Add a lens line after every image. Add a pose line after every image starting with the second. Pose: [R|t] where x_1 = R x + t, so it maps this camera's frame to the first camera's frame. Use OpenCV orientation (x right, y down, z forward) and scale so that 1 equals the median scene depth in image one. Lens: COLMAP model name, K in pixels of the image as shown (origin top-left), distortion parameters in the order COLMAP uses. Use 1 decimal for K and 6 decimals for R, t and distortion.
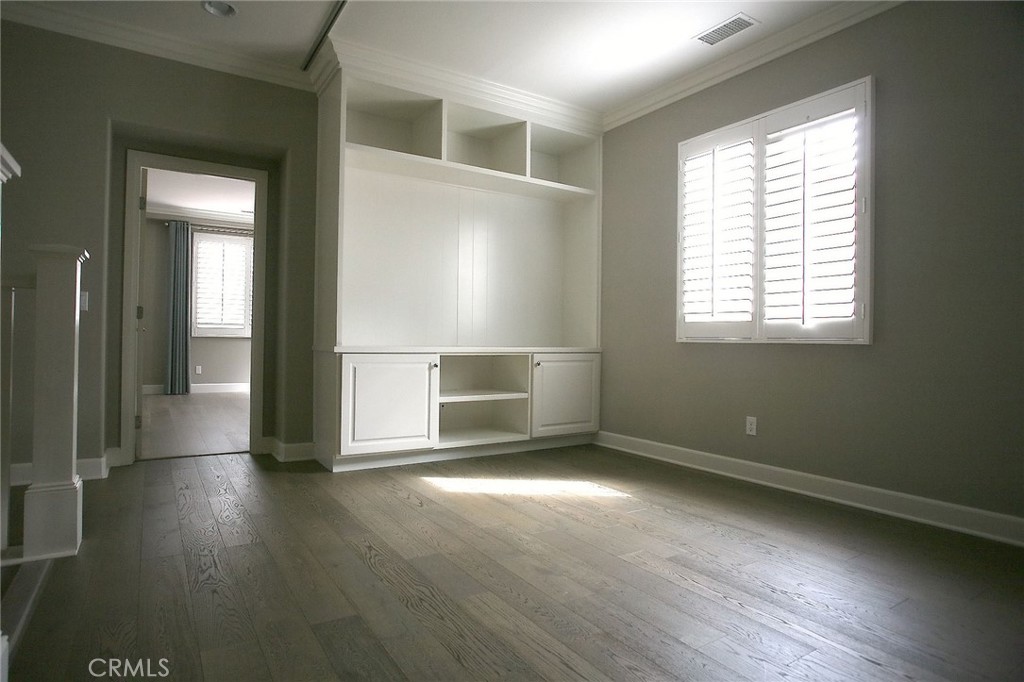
lens RADIAL K [[569.2, 0, 500.2], [0, 569.2, 352.1], [0, 0, 1]] dist [-0.061253, 0.029345]
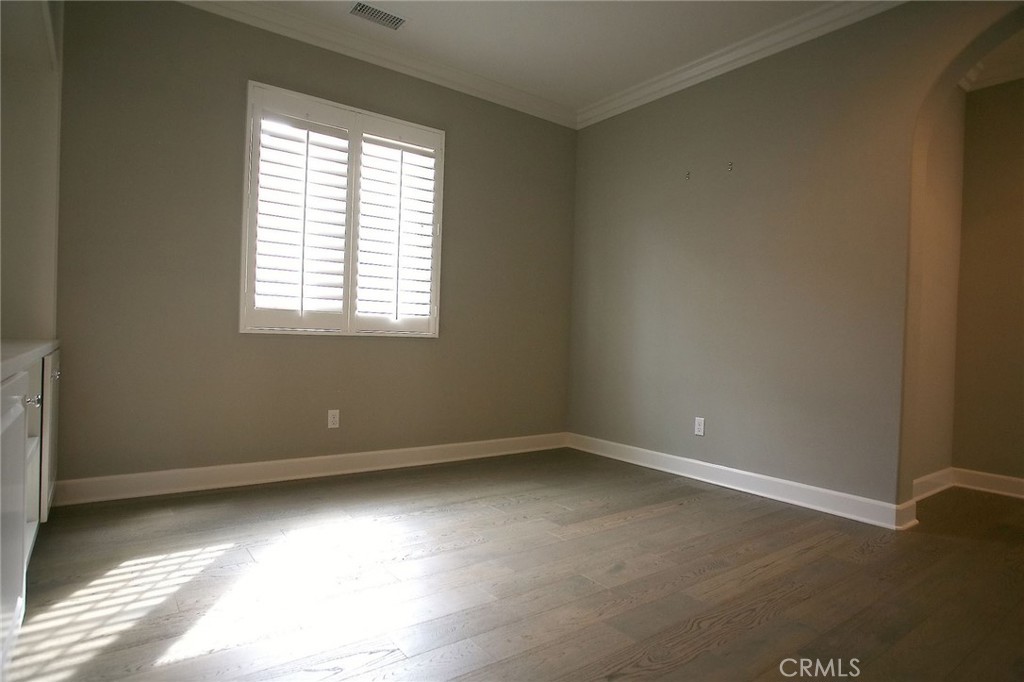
lens RADIAL K [[569.2, 0, 500.2], [0, 569.2, 352.1], [0, 0, 1]] dist [-0.061253, 0.029345]
pose [[-0.071684, -0.044465, 0.996436, -0.638280], [-0.009166, 0.998993, 0.043920, -0.036817], [-0.997385, -0.005985, -0.072019, 0.894585]]
